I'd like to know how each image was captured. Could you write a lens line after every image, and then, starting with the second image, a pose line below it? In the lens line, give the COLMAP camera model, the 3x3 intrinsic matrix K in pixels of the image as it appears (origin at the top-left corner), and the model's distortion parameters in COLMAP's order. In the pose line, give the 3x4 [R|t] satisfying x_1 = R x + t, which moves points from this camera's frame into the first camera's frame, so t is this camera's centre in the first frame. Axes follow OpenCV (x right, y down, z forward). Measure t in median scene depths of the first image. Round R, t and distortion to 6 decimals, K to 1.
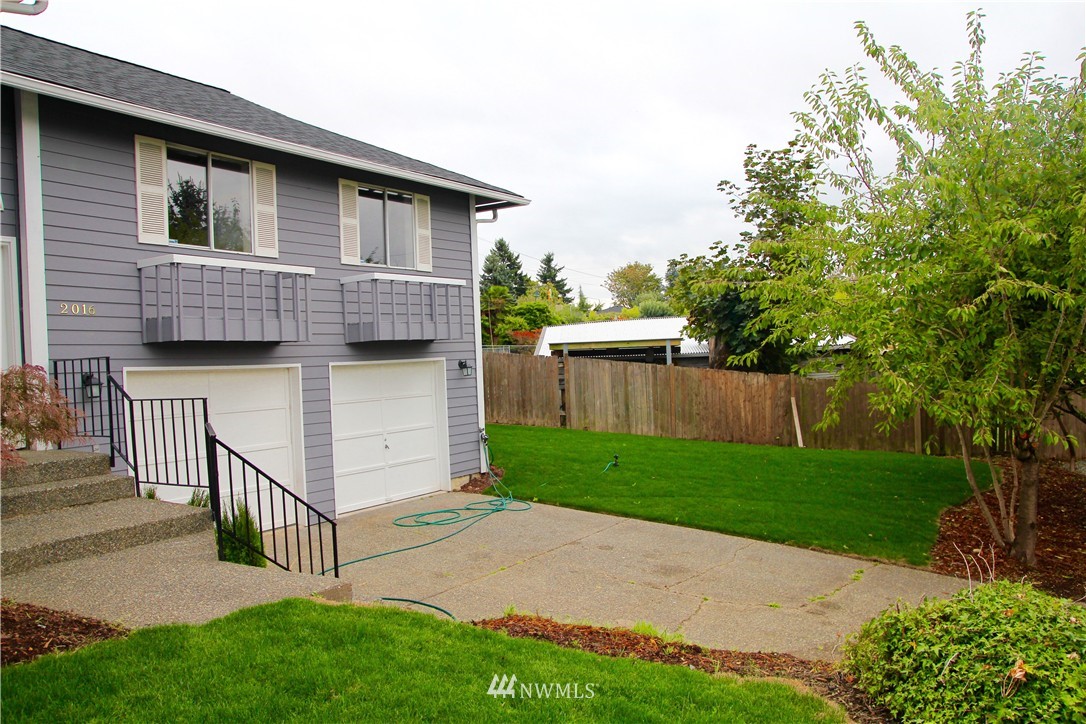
lens RADIAL K [[873.8, 0, 545.2], [0, 873.8, 361.0], [0, 0, 1]] dist [-0.000770, 0.009114]
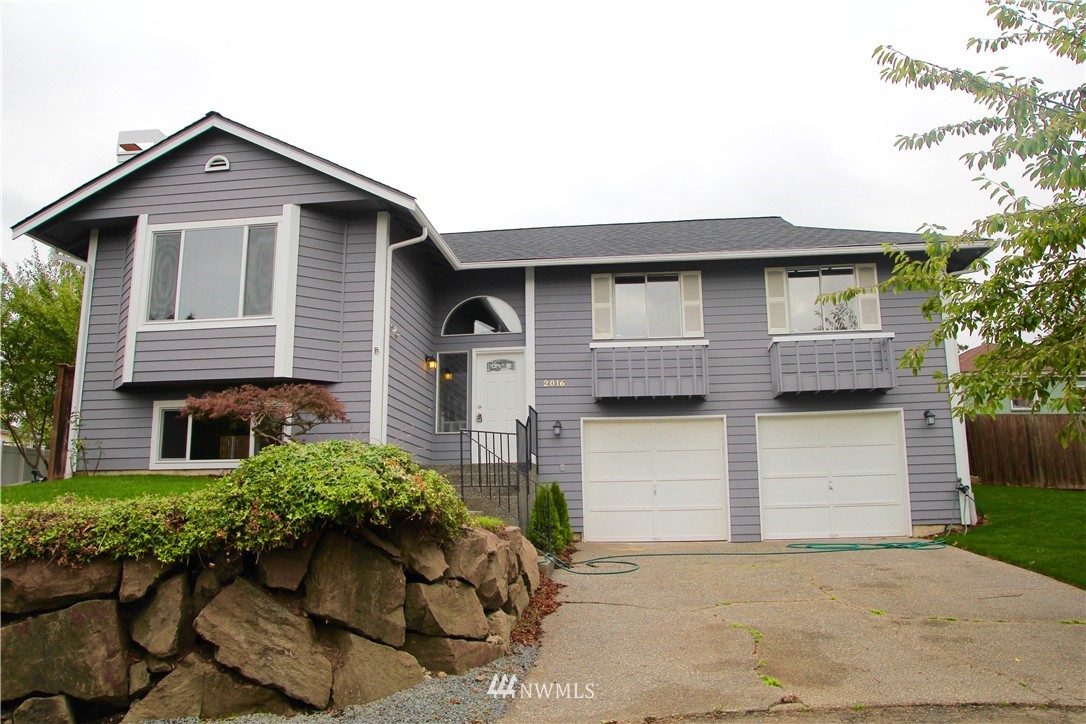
lens RADIAL K [[843.1, 0, 543.2], [0, 843.1, 363.4], [0, 0, 1]] dist [-0.106391, 0.090673]
pose [[0.421456, -0.131703, -0.897234, 0.693113], [-0.011593, 0.988534, -0.150551, 0.112252], [0.906775, 0.073852, 0.415096, 0.219099]]
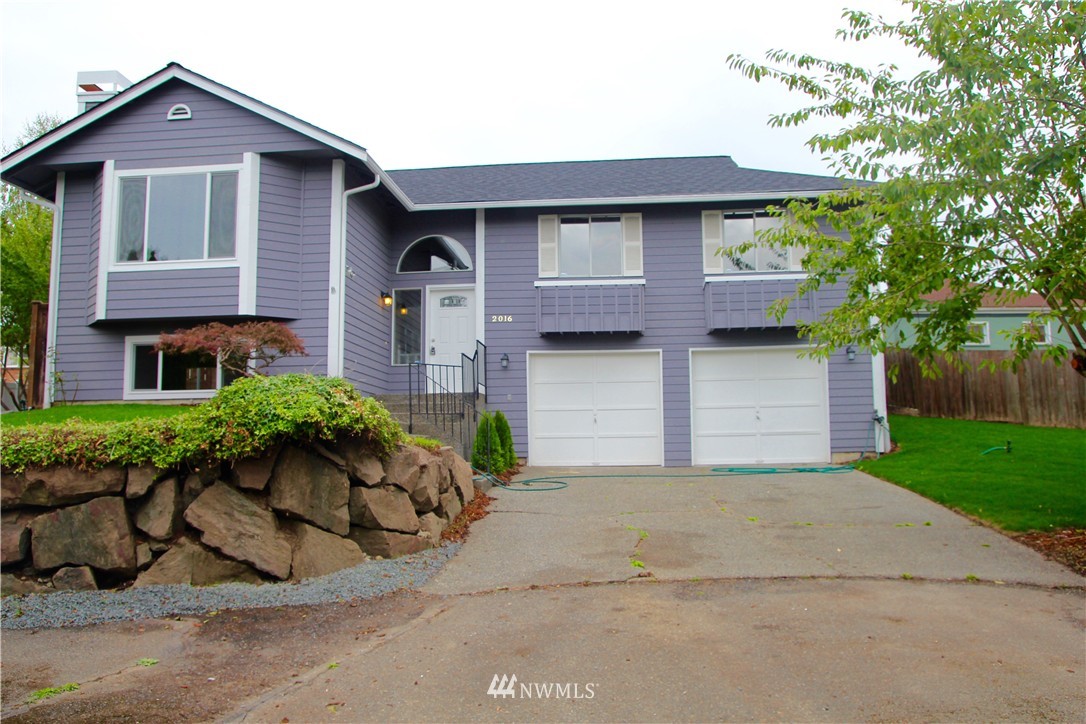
lens RADIAL K [[925.4, 0, 541.8], [0, 925.4, 360.6], [0, 0, 1]] dist [-0.070627, 0.061206]
pose [[0.432577, -0.058245, -0.899714, 0.906568], [-0.012961, 0.997406, -0.070801, 0.121283], [0.901504, 0.042288, 0.430700, 0.185442]]
